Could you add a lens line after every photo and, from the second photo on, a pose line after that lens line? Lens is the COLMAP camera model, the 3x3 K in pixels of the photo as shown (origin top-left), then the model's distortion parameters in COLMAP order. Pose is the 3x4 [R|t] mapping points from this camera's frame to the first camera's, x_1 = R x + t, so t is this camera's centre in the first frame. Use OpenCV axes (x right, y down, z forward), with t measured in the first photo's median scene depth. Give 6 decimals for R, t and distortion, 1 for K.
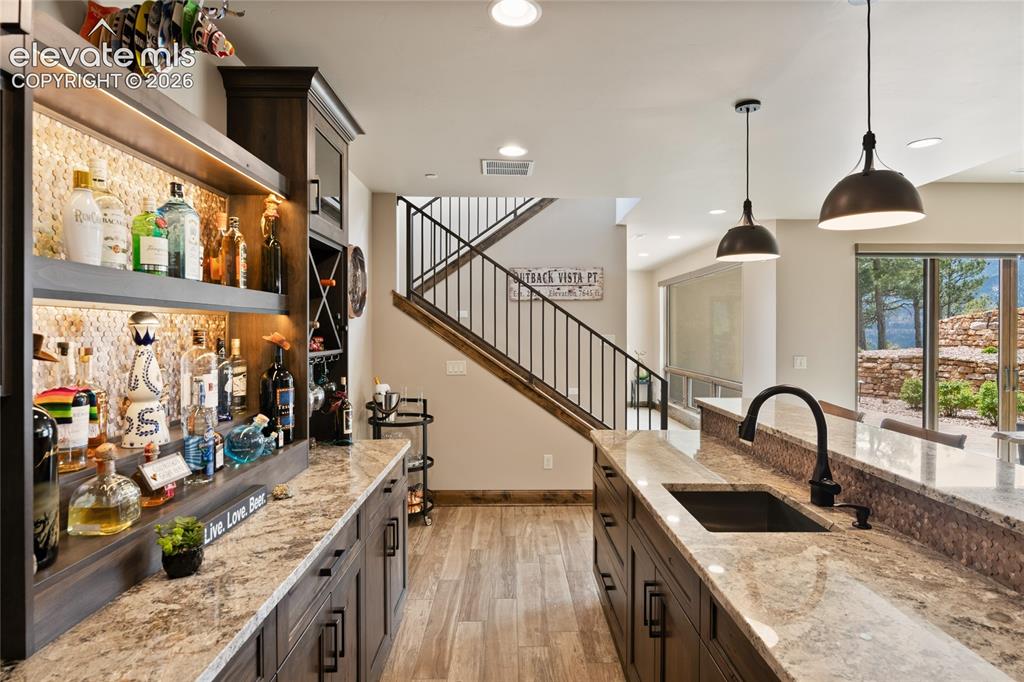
lens RADIAL K [[549.2, 0, 512.0], [0, 549.2, 341.0], [0, 0, 1]] dist [-0.000400, -0.000226]
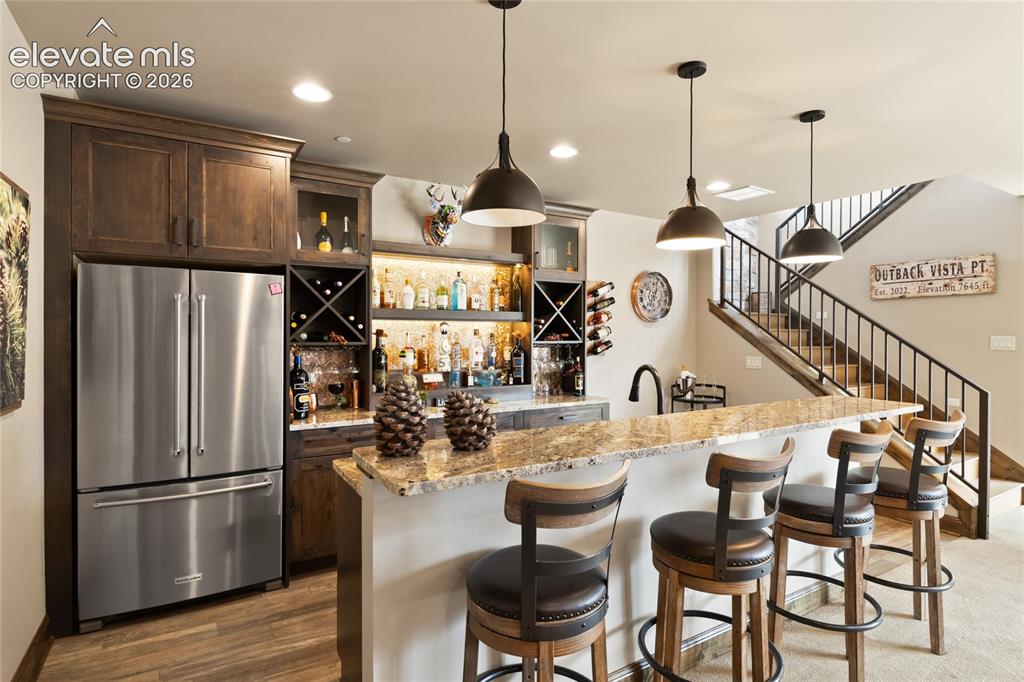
lens RADIAL K [[528.6, 0, 512.0], [0, 528.6, 341.0], [0, 0, 1]] dist [0.001024, 0.000121]
pose [[0.509795, 0.013974, -0.860182, 0.603577], [-0.018775, 0.999811, 0.005115, 0.006937], [0.860091, 0.013543, 0.509961, -0.014331]]
